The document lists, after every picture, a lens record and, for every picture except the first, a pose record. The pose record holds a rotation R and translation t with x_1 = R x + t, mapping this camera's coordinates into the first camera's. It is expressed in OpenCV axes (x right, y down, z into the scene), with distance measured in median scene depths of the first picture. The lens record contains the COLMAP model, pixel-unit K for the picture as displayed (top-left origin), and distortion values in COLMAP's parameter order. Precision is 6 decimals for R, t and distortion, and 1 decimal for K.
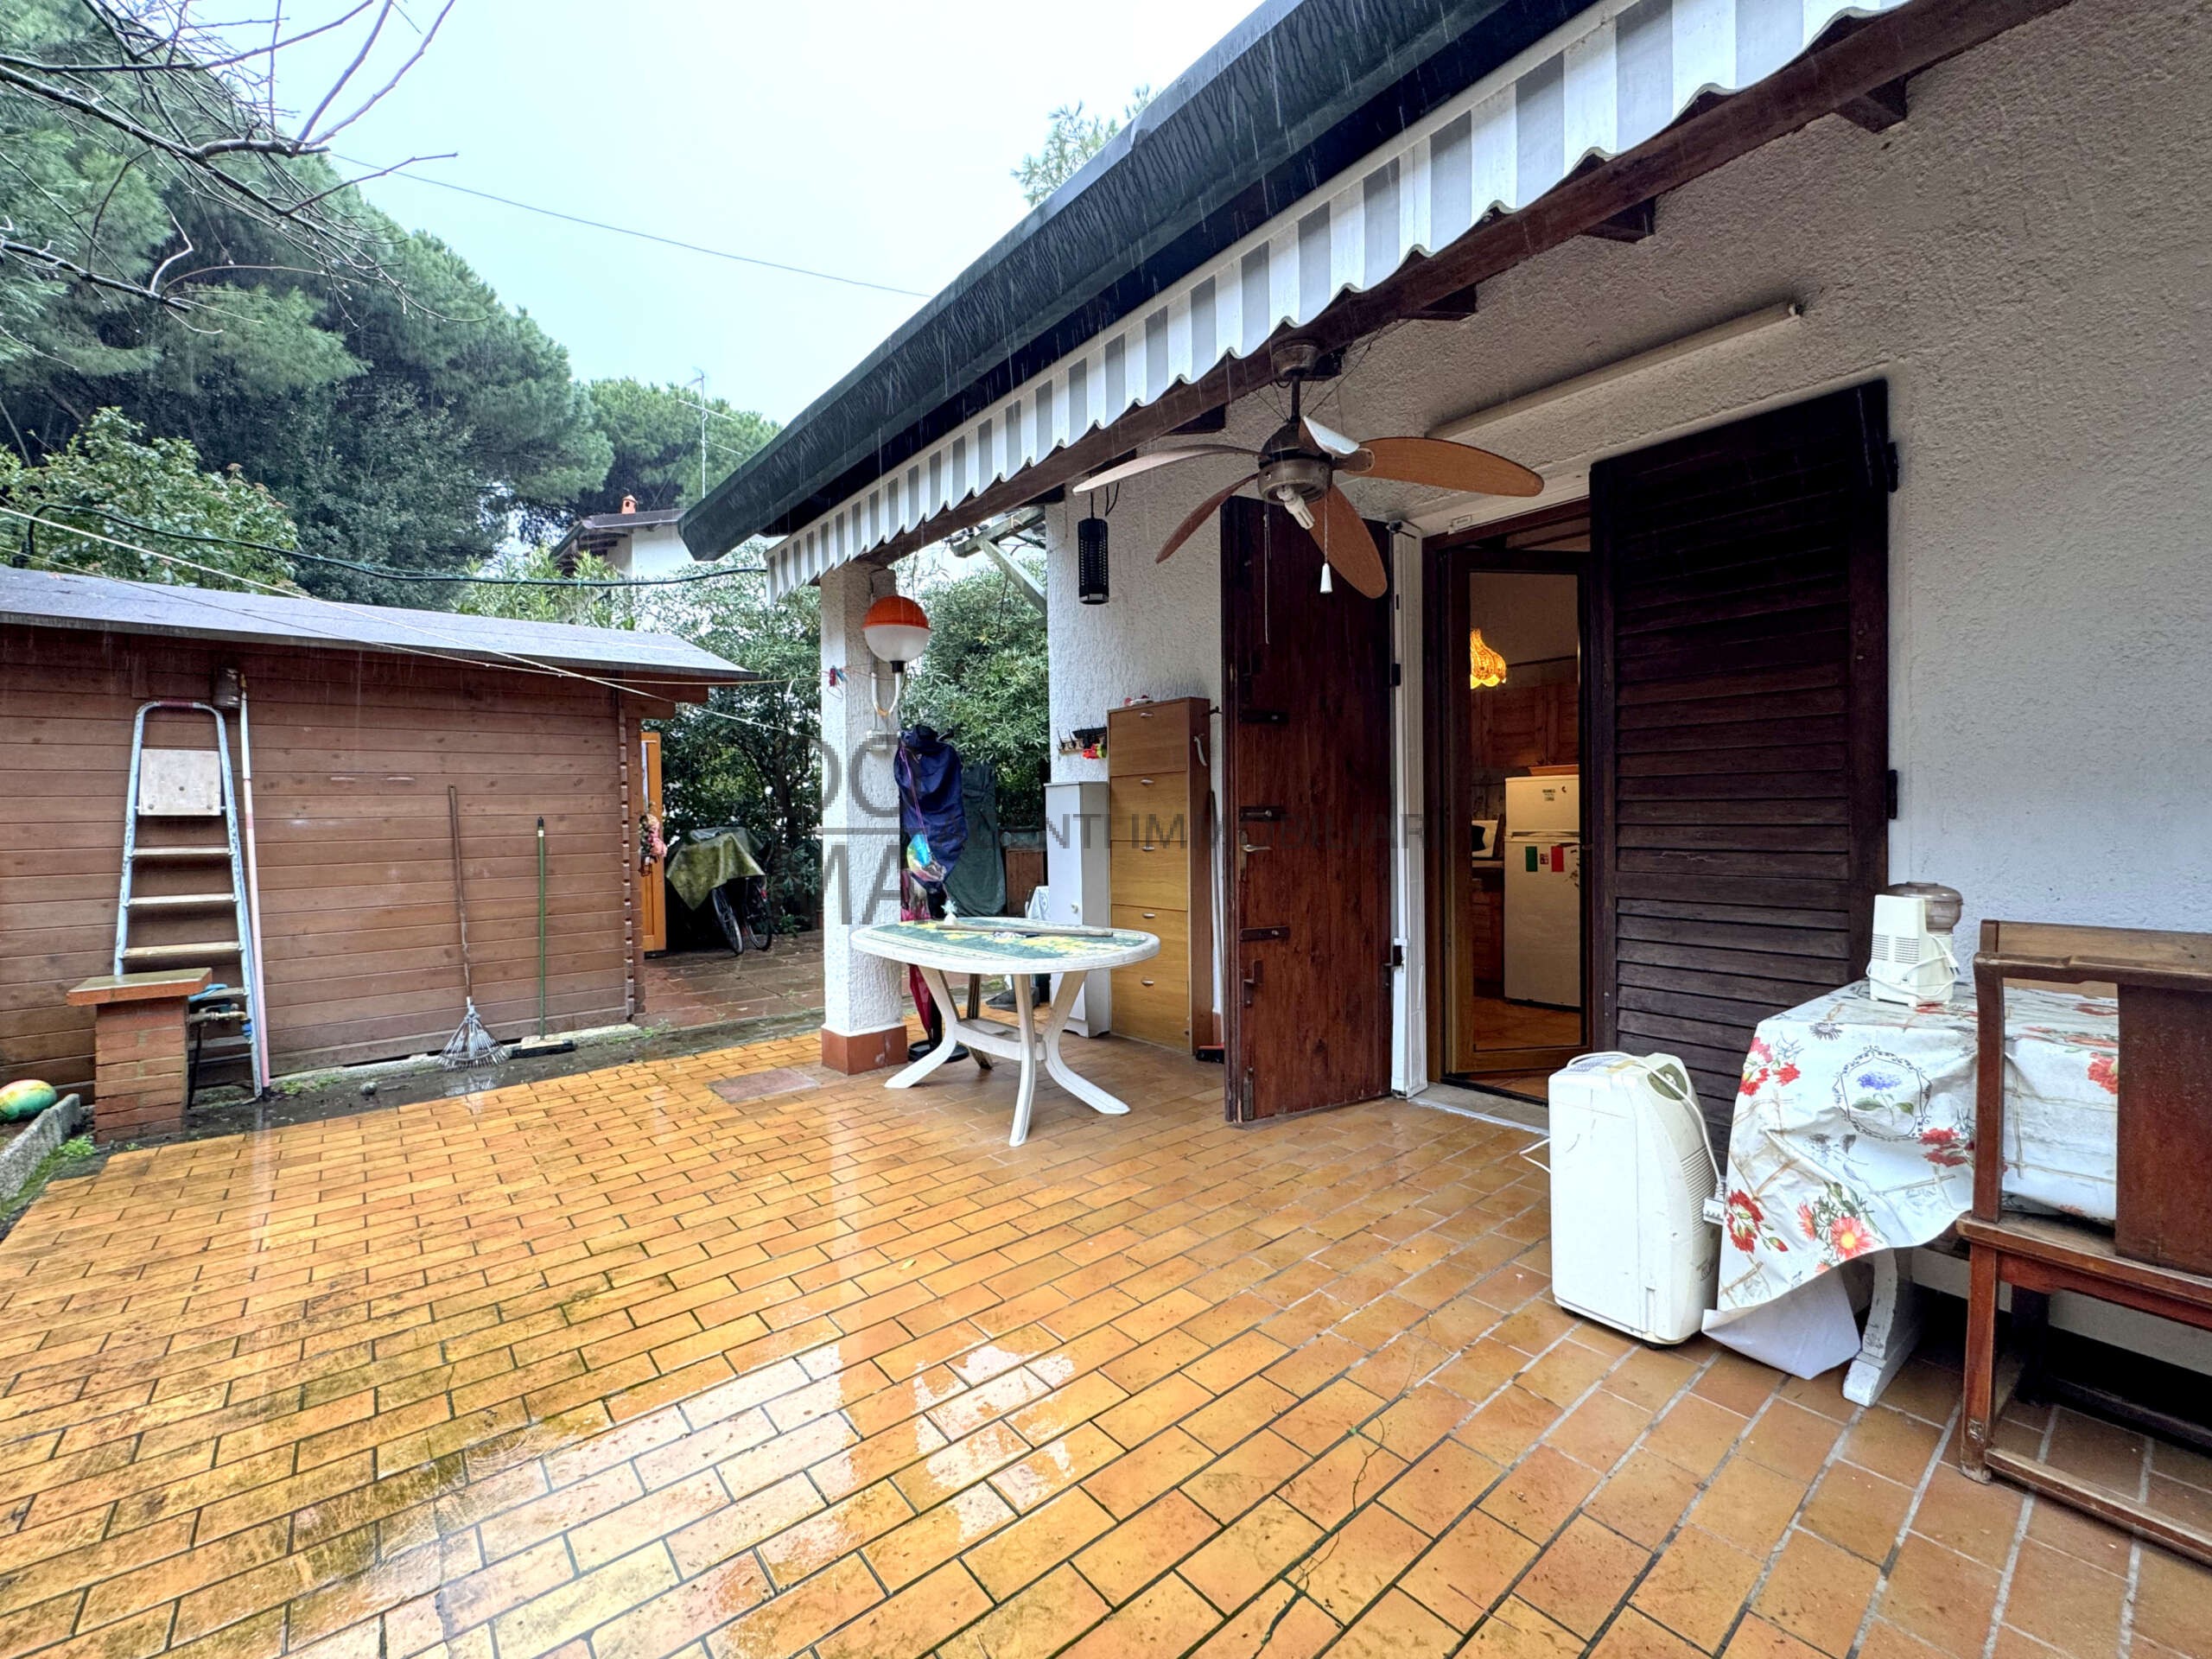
lens RADIAL K [[879.6, 0, 1104.3], [0, 879.6, 826.2], [0, 0, 1]] dist [-0.000538, 0.000440]
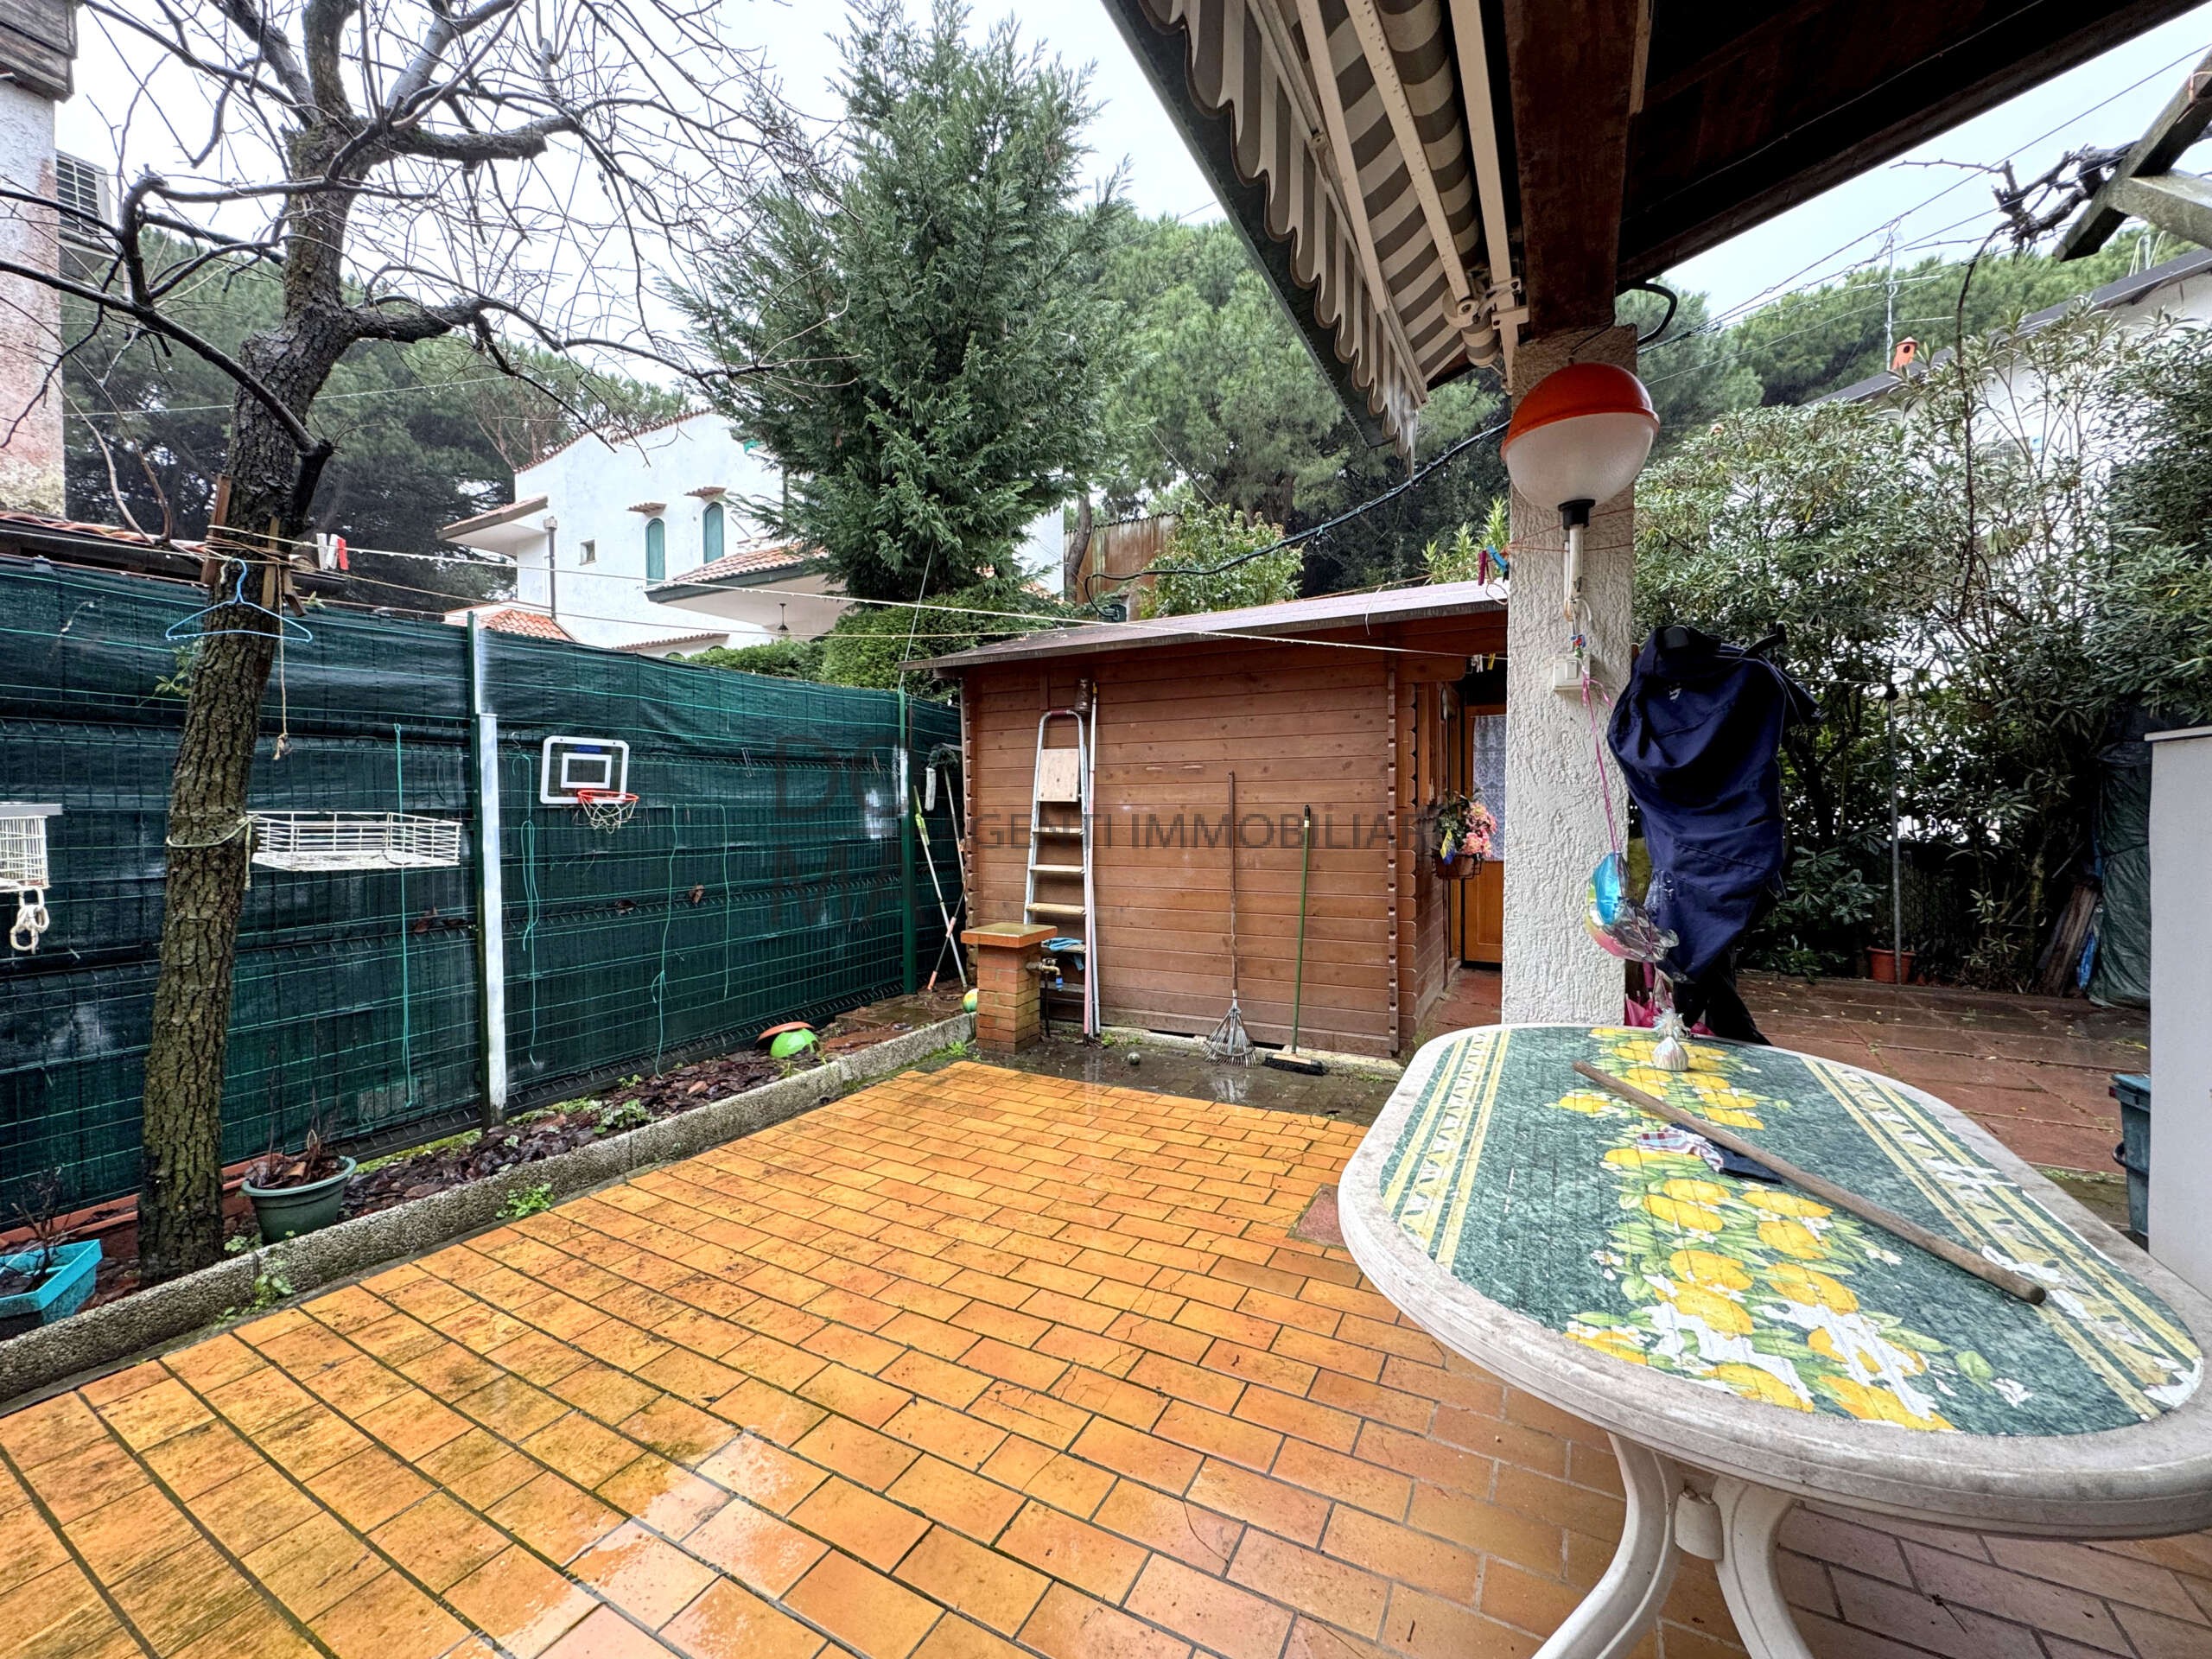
lens RADIAL K [[873.5, 0, 1106.0], [0, 873.5, 829.5], [0, 0, 1]] dist [-0.000177, -0.000717]
pose [[0.388094, 0.039948, -0.920753, 0.144143], [-0.015792, 0.999202, 0.036696, -0.022622], [0.921484, 0.000299, 0.388415, 0.689276]]
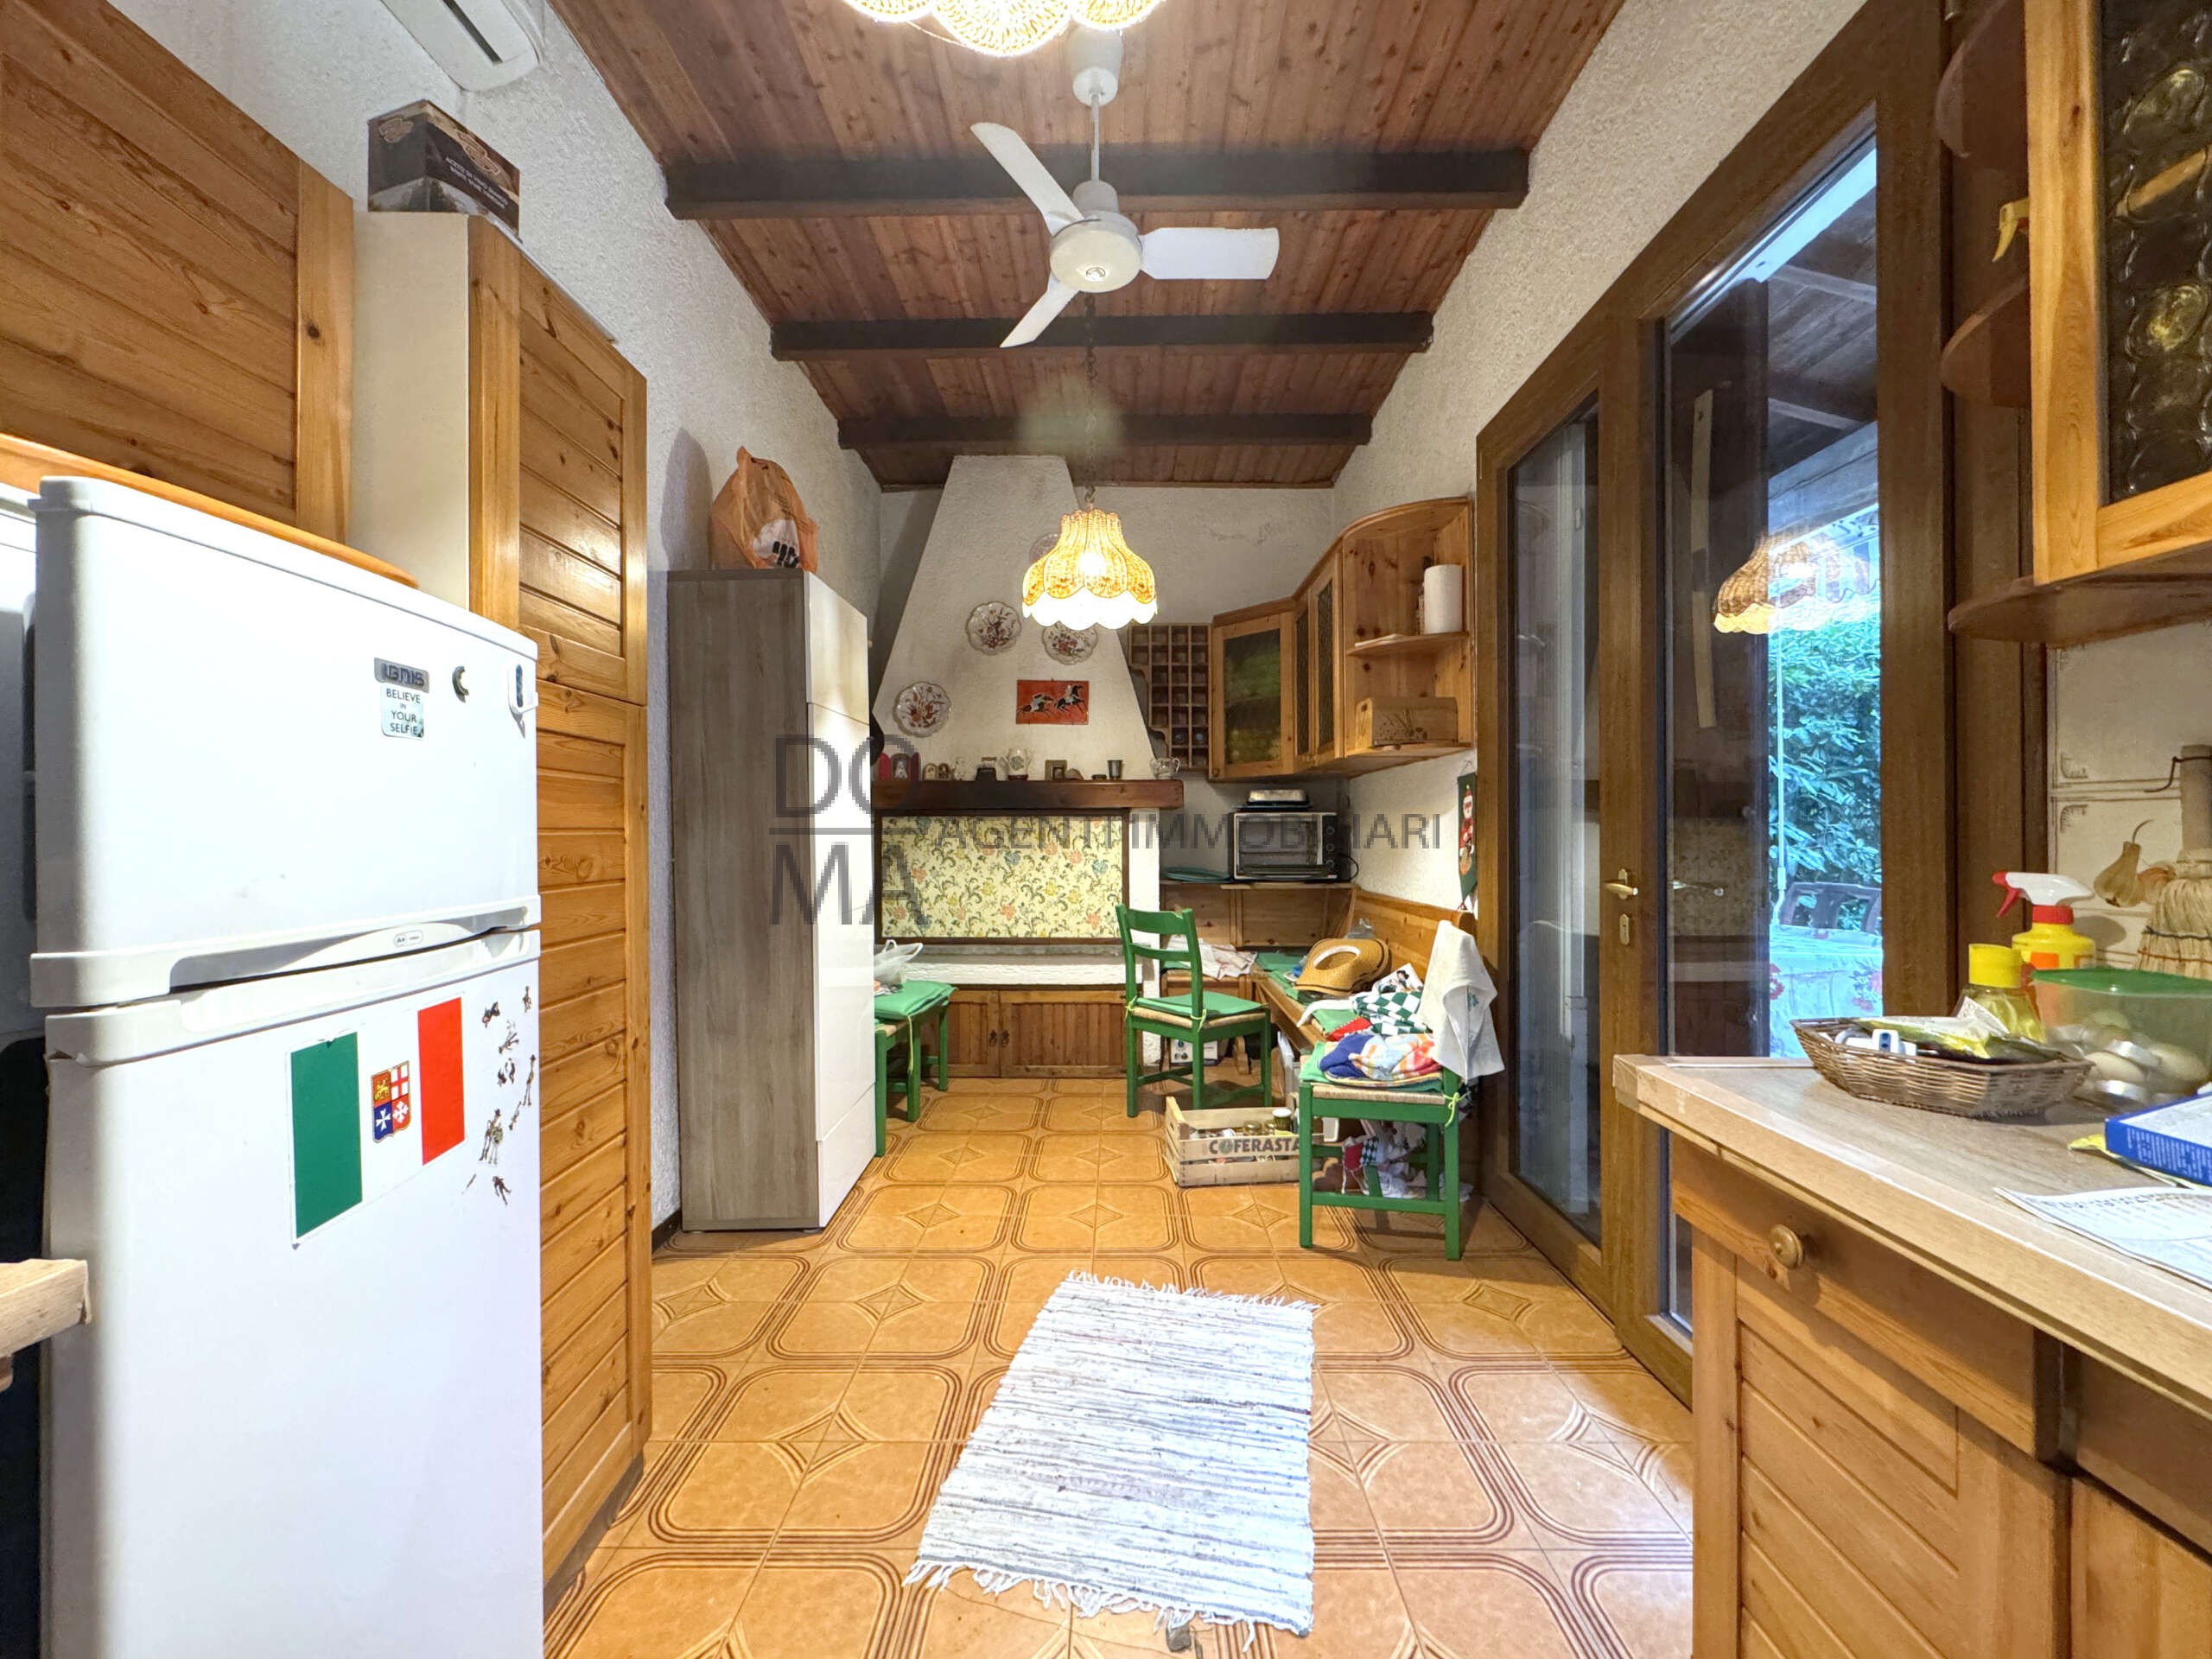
lens RADIAL K [[879.6, 0, 1104.3], [0, 879.6, 826.2], [0, 0, 1]] dist [-0.000538, 0.000440]
pose [[-0.768539, 0.018753, 0.639528, 0.591774], [0.024885, 0.999690, 0.000591, -0.017191], [-0.639319, 0.016369, -0.768767, 2.039971]]
